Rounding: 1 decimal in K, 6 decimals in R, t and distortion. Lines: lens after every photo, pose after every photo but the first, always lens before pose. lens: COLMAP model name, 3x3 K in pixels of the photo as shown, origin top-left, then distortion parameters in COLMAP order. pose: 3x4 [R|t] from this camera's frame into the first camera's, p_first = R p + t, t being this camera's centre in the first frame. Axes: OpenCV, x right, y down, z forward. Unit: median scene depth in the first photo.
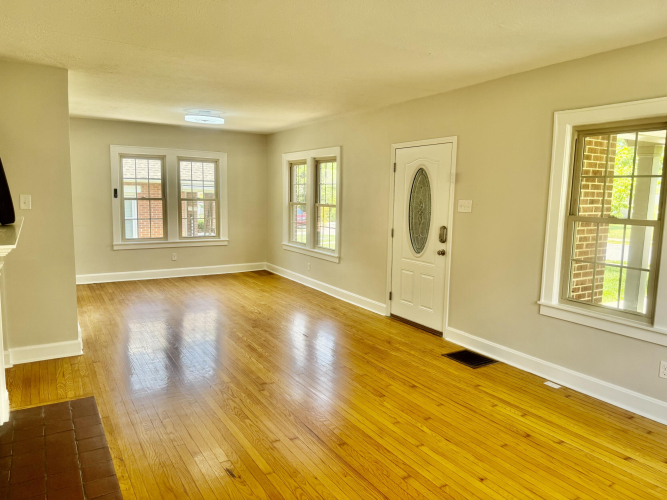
lens RADIAL K [[464.5, 0, 330.5], [0, 464.5, 254.2], [0, 0, 1]] dist [0.070146, -0.090244]
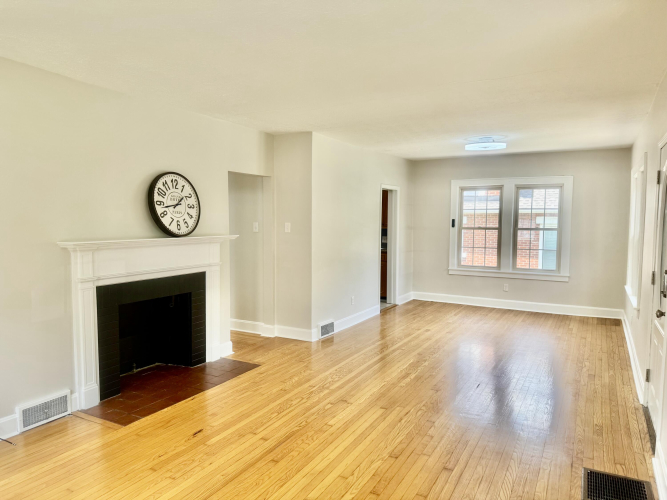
lens RADIAL K [[464.5, 0, 330.5], [0, 464.5, 254.2], [0, 0, 1]] dist [0.070146, -0.090244]
pose [[0.495042, 0.052010, -0.867311, 0.557245], [-0.113301, 0.993548, -0.005089, -0.028777], [0.861450, 0.100787, 0.497740, 0.326413]]
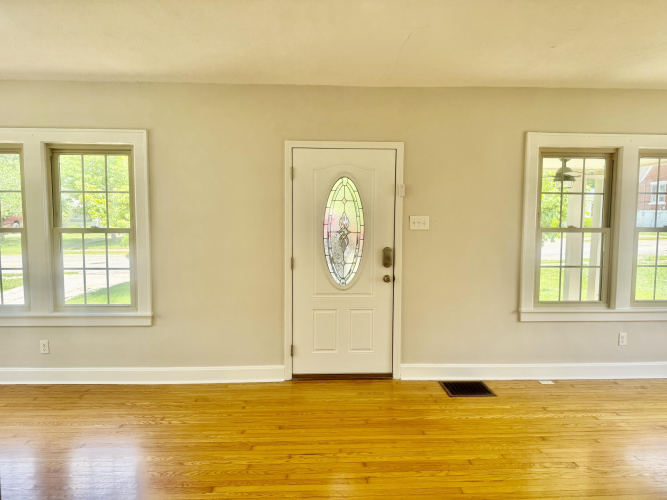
lens RADIAL K [[479.7, 0, 337.7], [0, 479.7, 246.3], [0, 0, 1]] dist [0.114044, -0.175461]
pose [[0.469159, -0.088168, 0.878702, -0.567318], [0.118786, 0.992262, 0.036141, -0.104926], [-0.875089, 0.087422, 0.476001, 0.673225]]
